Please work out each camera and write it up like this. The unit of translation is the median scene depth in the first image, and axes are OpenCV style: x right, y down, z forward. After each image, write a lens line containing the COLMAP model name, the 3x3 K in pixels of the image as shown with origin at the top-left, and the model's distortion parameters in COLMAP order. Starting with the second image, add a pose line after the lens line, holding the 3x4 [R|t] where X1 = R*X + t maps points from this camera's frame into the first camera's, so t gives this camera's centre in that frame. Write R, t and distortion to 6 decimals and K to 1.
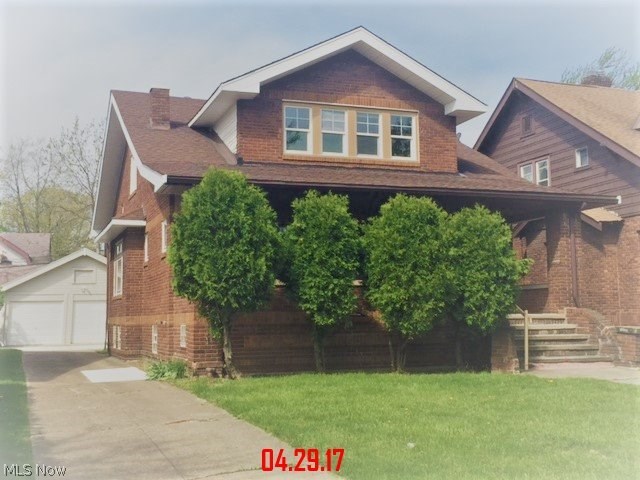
lens RADIAL K [[841.4, 0, 319.0], [0, 841.4, 253.3], [0, 0, 1]] dist [0.075708, 0.000000]
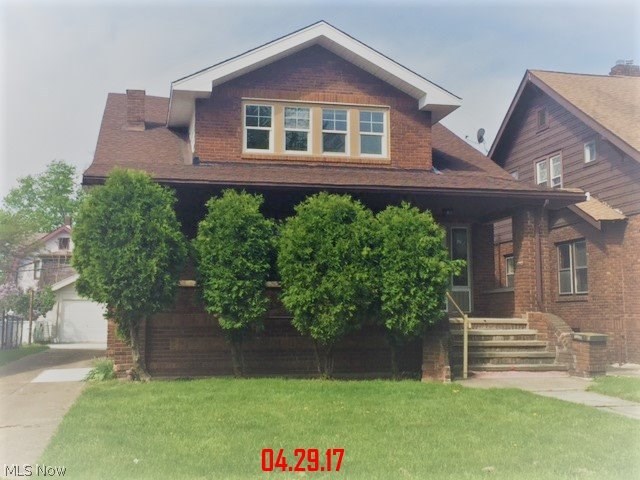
lens RADIAL K [[841.4, 0, 321.3], [0, 841.4, 241.8], [0, 0, 1]] dist [0.075708, 0.000000]
pose [[0.990944, -0.001685, -0.134265, 0.193256], [-0.000290, 0.999892, -0.014688, 0.000333], [0.134275, 0.014594, 0.990837, 0.043028]]
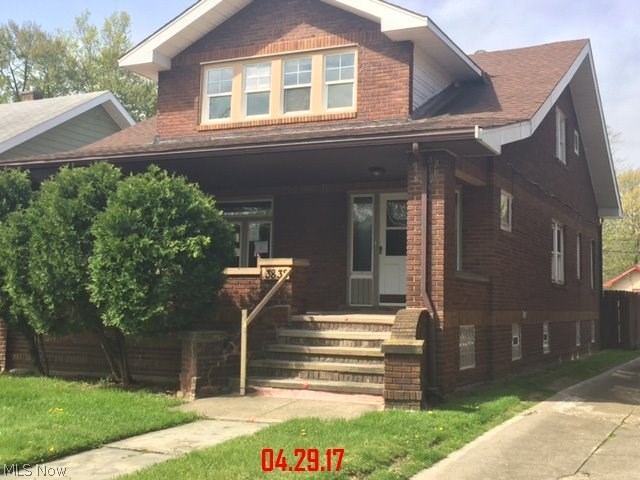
lens RADIAL K [[841.4, 0, 321.5], [0, 841.4, 238.7], [0, 0, 1]] dist [0.075708, 0.000000]
pose [[0.695513, -0.031810, -0.717809, 0.720650], [0.027836, 0.999462, -0.017320, 0.020799], [0.717974, -0.007934, 0.696024, 0.511076]]
